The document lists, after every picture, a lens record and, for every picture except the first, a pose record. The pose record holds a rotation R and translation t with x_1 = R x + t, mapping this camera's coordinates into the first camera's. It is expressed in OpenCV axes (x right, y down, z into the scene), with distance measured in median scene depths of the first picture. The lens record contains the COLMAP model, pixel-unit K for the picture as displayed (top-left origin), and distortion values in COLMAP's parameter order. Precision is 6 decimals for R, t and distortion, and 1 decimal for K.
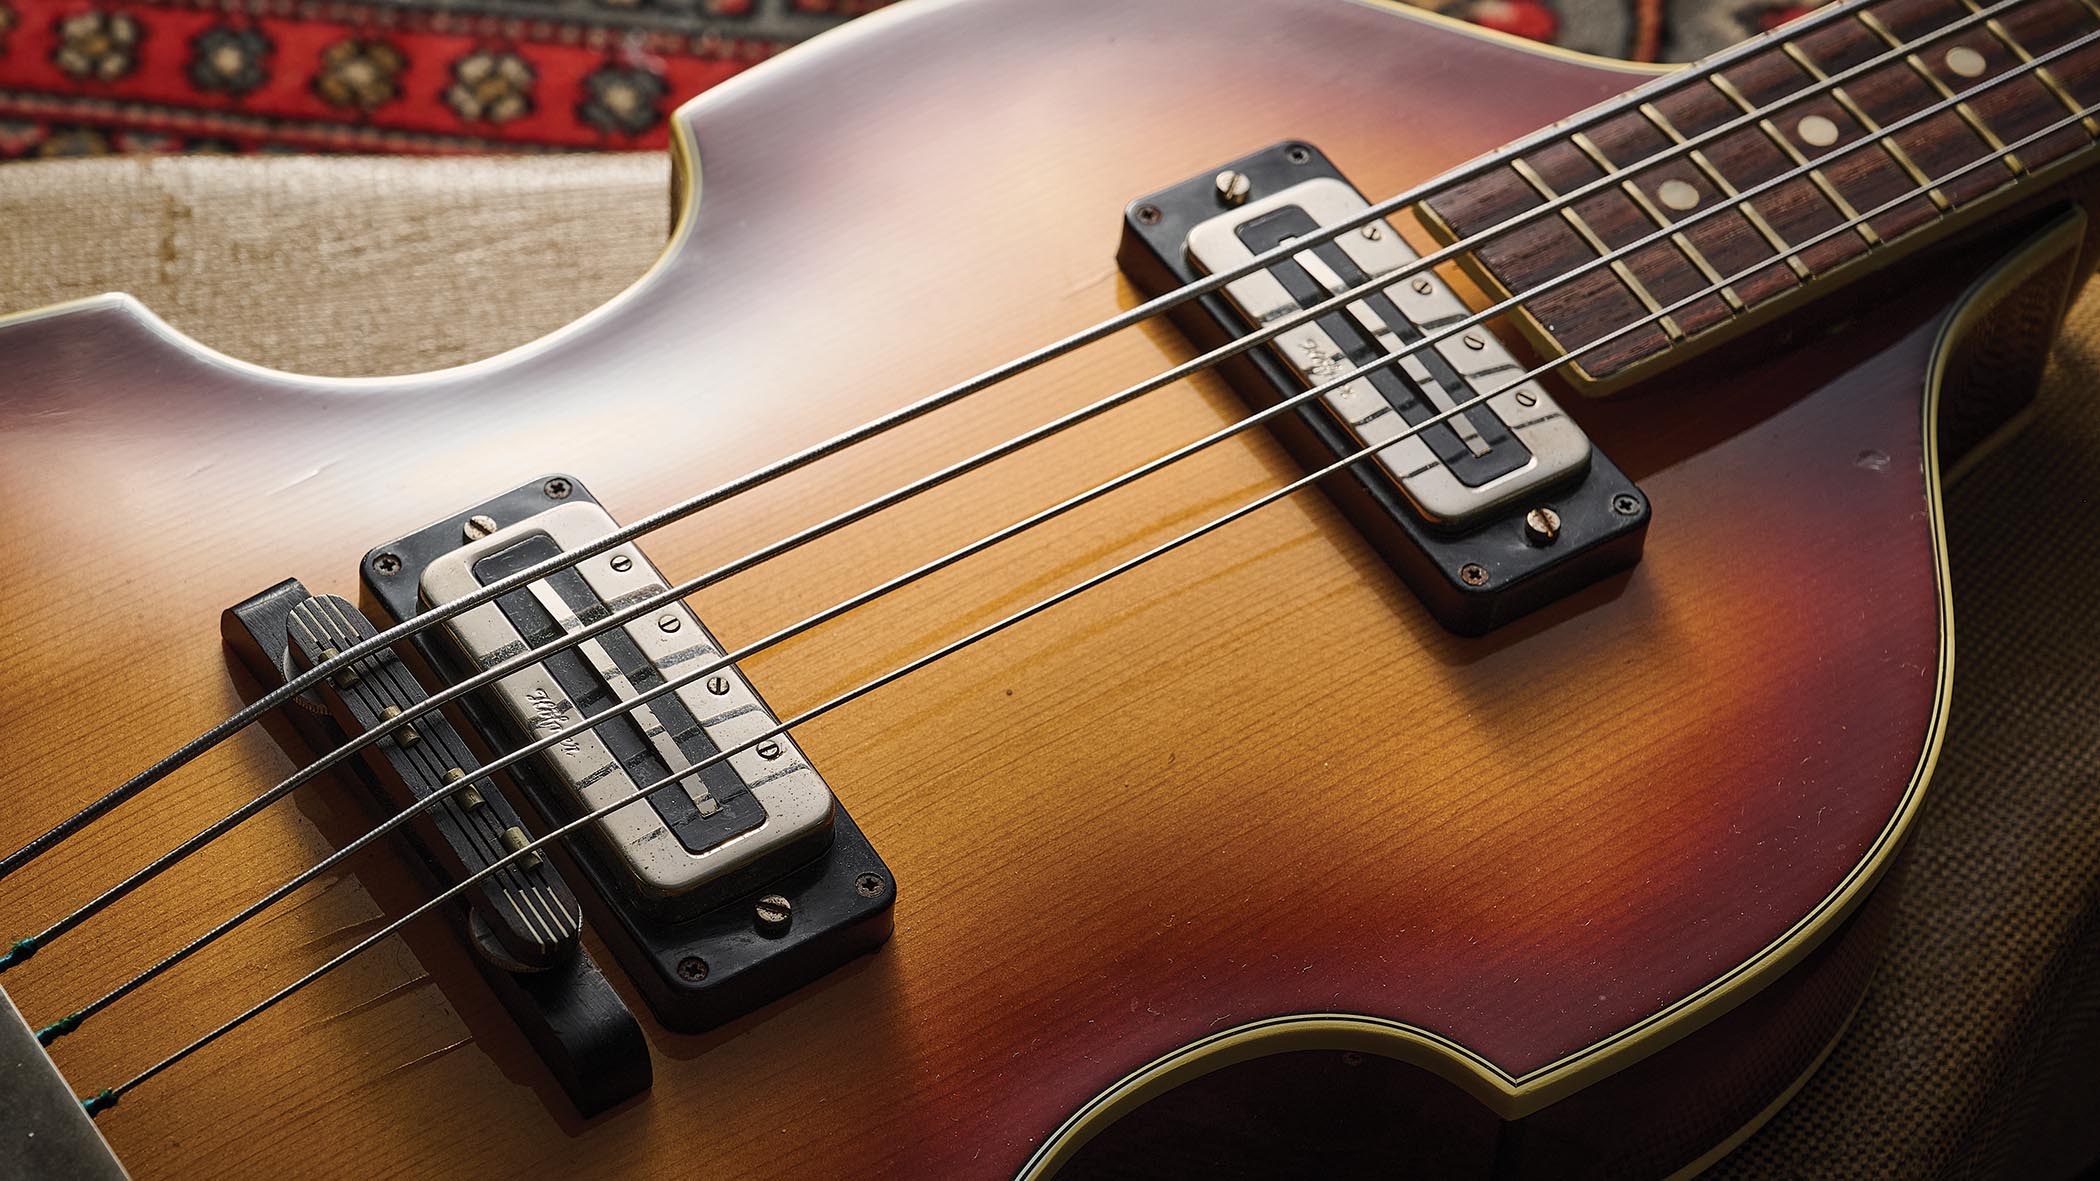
lens RADIAL K [[4179.9, 0, 1050.0], [0, 4179.9, 590.5], [0, 0, 1]] dist [-0.071677, 0.074839]
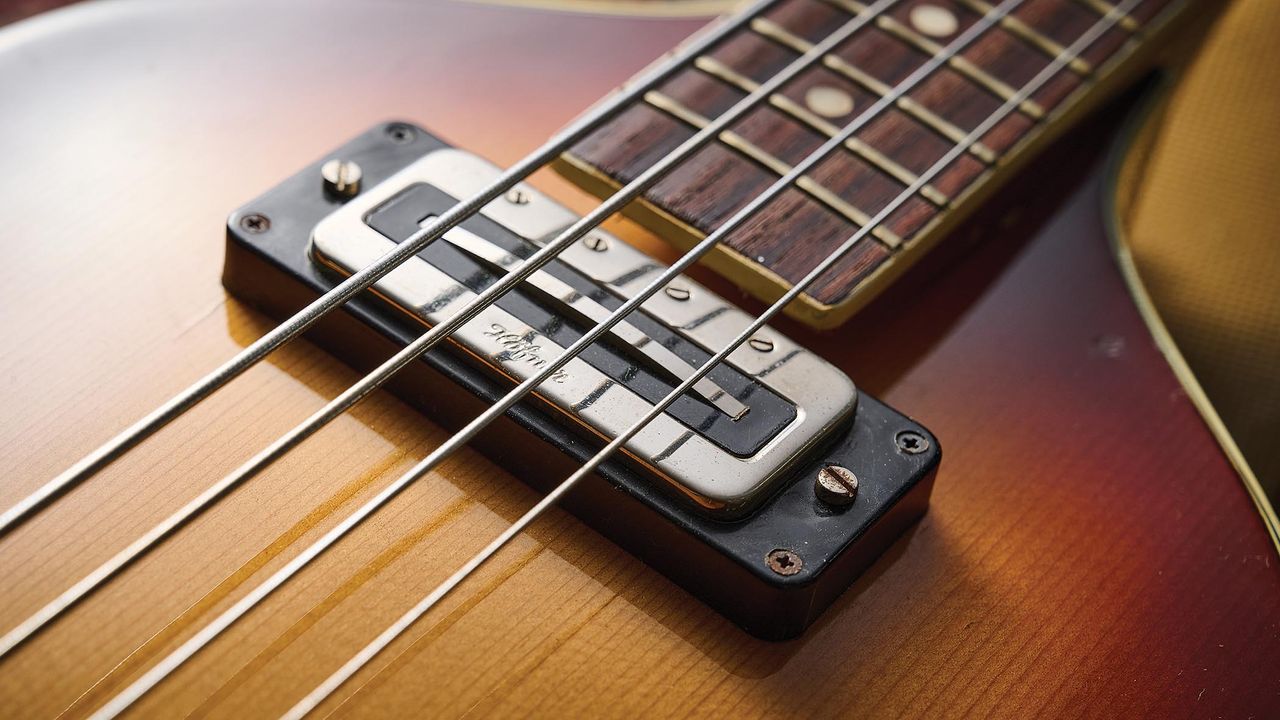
lens RADIAL K [[2547.8, 0, 640.0], [0, 2547.8, 360.0], [0, 0, 1]] dist [-0.071677, 0.074839]
pose [[0.949215, -0.190444, 0.250445, -0.035756], [0.212195, 0.975216, -0.062668, -0.015675], [-0.232303, 0.112629, 0.966100, 0.501246]]
